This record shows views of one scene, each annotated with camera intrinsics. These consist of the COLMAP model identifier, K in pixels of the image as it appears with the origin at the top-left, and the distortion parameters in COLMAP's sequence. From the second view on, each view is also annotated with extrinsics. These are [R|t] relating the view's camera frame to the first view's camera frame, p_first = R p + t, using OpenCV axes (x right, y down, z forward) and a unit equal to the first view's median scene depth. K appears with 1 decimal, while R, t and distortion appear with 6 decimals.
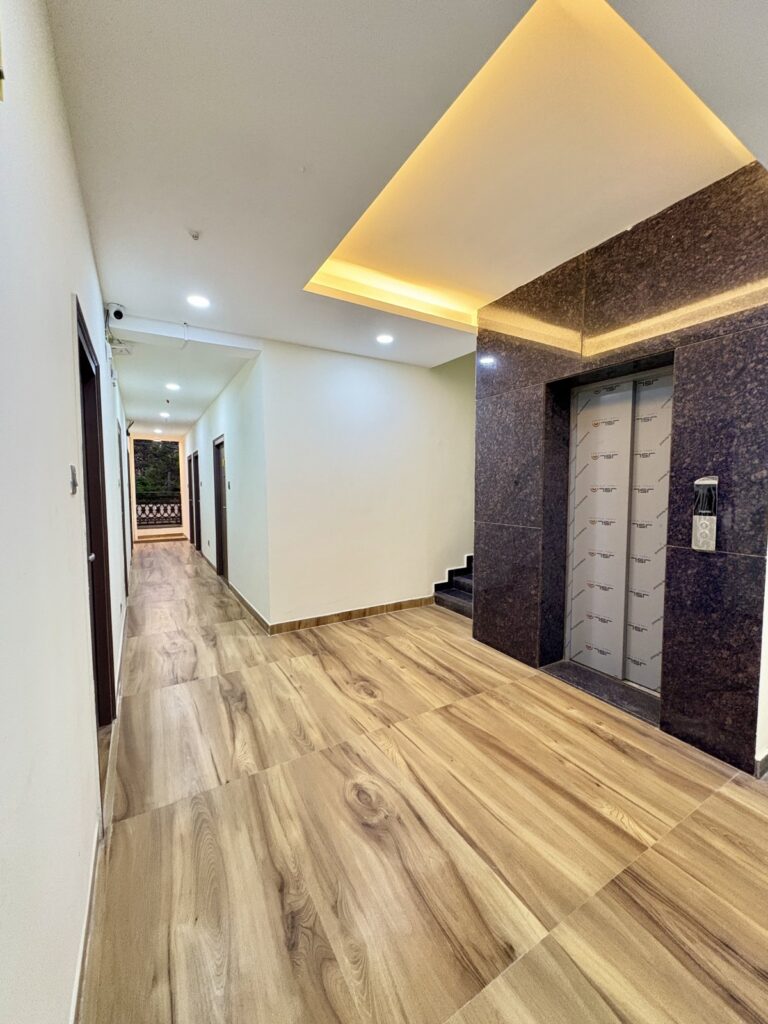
lens RADIAL K [[408.6, 0, 384.0], [0, 408.6, 512.0], [0, 0, 1]] dist [-0.000111, 0.000468]
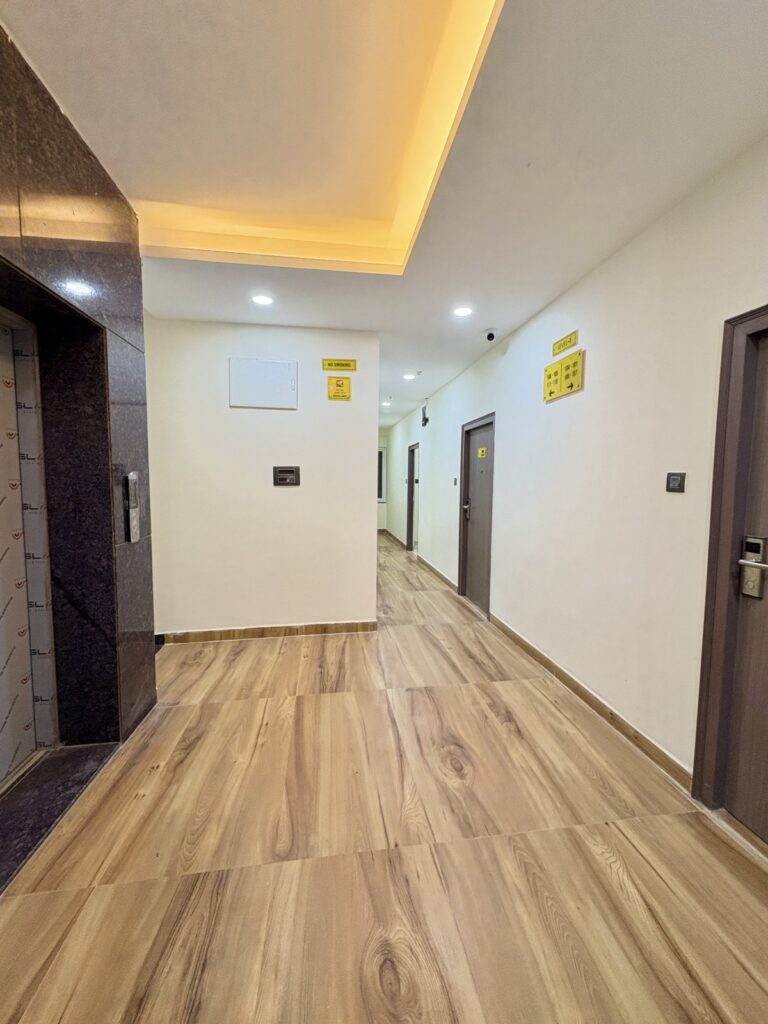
lens RADIAL K [[408.6, 0, 384.0], [0, 408.6, 512.0], [0, 0, 1]] dist [-0.000111, 0.000468]
pose [[-0.923404, -0.038212, 0.381923, -0.158348], [0.015273, 0.990586, 0.136038, -0.082003], [-0.383525, 0.131451, -0.914127, 1.200432]]
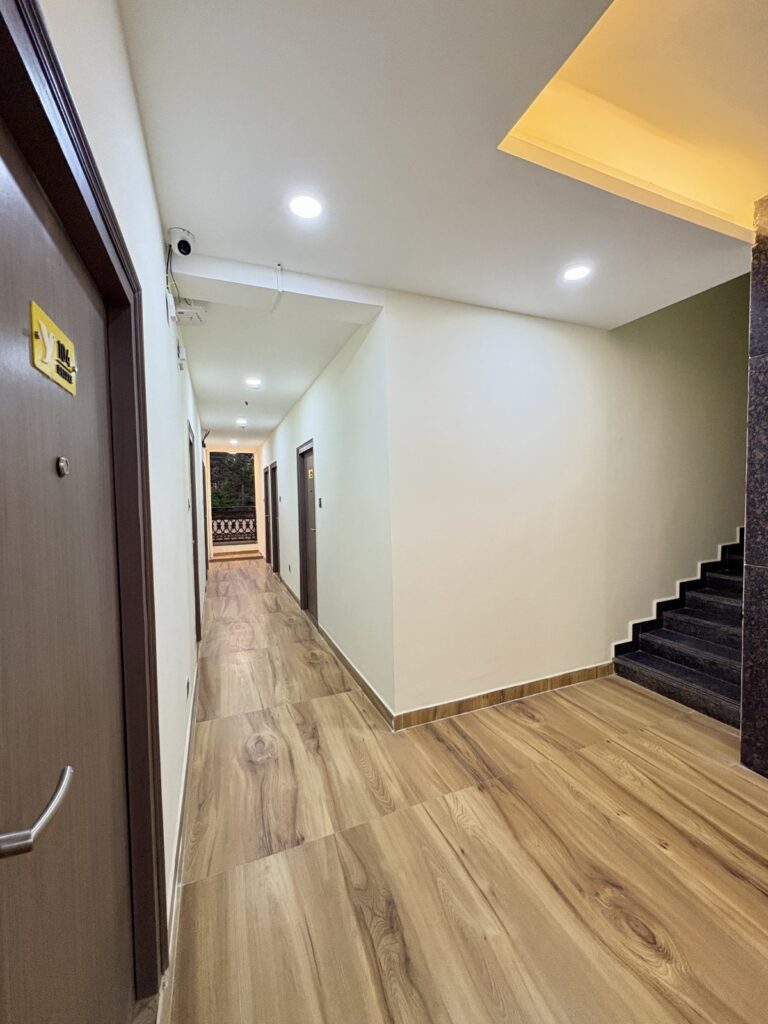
lens RADIAL K [[408.6, 0, 384.0], [0, 408.6, 512.0], [0, 0, 1]] dist [-0.000111, 0.000468]
pose [[0.989027, -0.007025, -0.147567, -0.241307], [0.003790, 0.999747, -0.022190, -0.050158], [0.147686, 0.021388, 0.988803, 0.409122]]
